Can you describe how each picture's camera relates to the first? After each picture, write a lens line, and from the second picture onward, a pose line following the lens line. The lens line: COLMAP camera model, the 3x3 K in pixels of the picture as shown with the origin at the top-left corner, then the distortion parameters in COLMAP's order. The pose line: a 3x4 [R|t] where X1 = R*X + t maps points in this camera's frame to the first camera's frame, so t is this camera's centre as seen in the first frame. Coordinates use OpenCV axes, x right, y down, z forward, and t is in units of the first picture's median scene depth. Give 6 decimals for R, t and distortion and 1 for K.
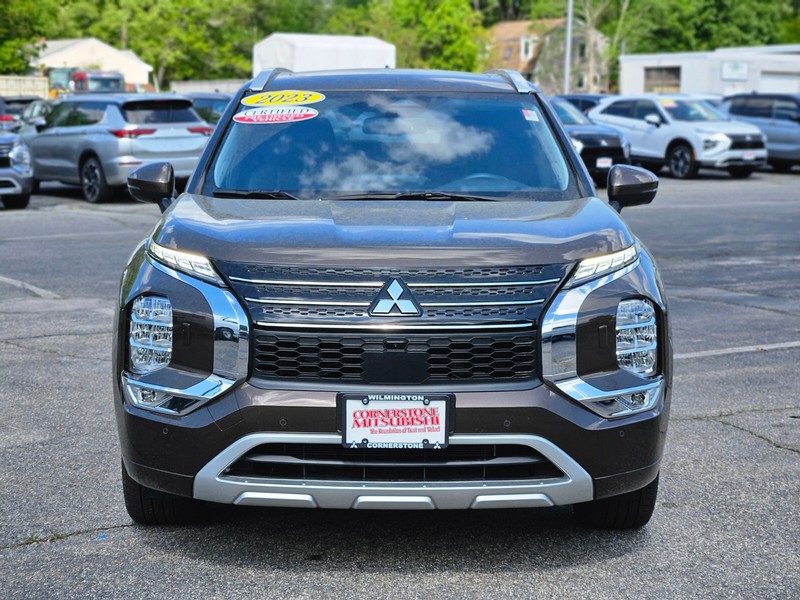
lens RADIAL K [[1597.2, 0, 398.9], [0, 1597.2, 301.7], [0, 0, 1]] dist [-0.083243, 0.000000]
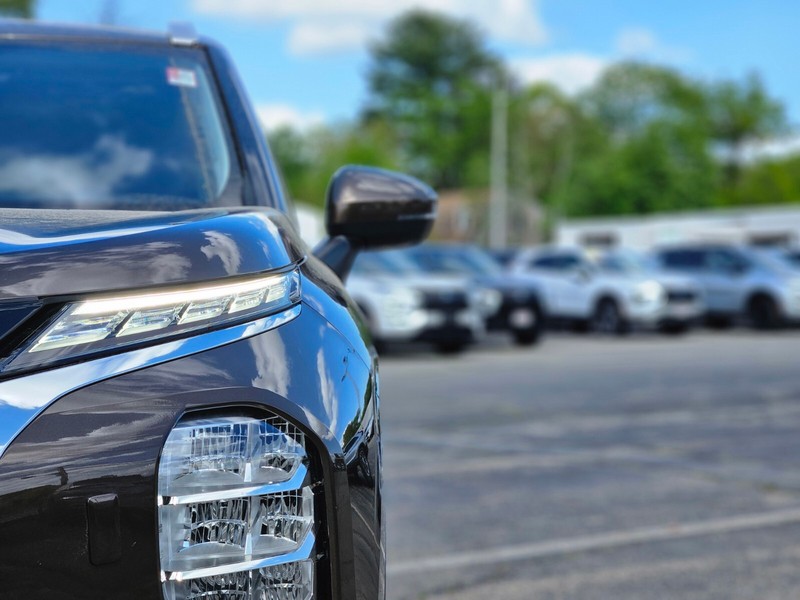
lens RADIAL K [[1597.2, 0, 399.9], [0, 1597.2, 296.6], [0, 0, 1]] dist [-0.083243, 0.000000]
pose [[0.999323, -0.011747, 0.034854, 0.052654], [0.015706, 0.993175, -0.115573, 0.004278], [-0.033259, 0.116042, 0.992687, 0.201721]]
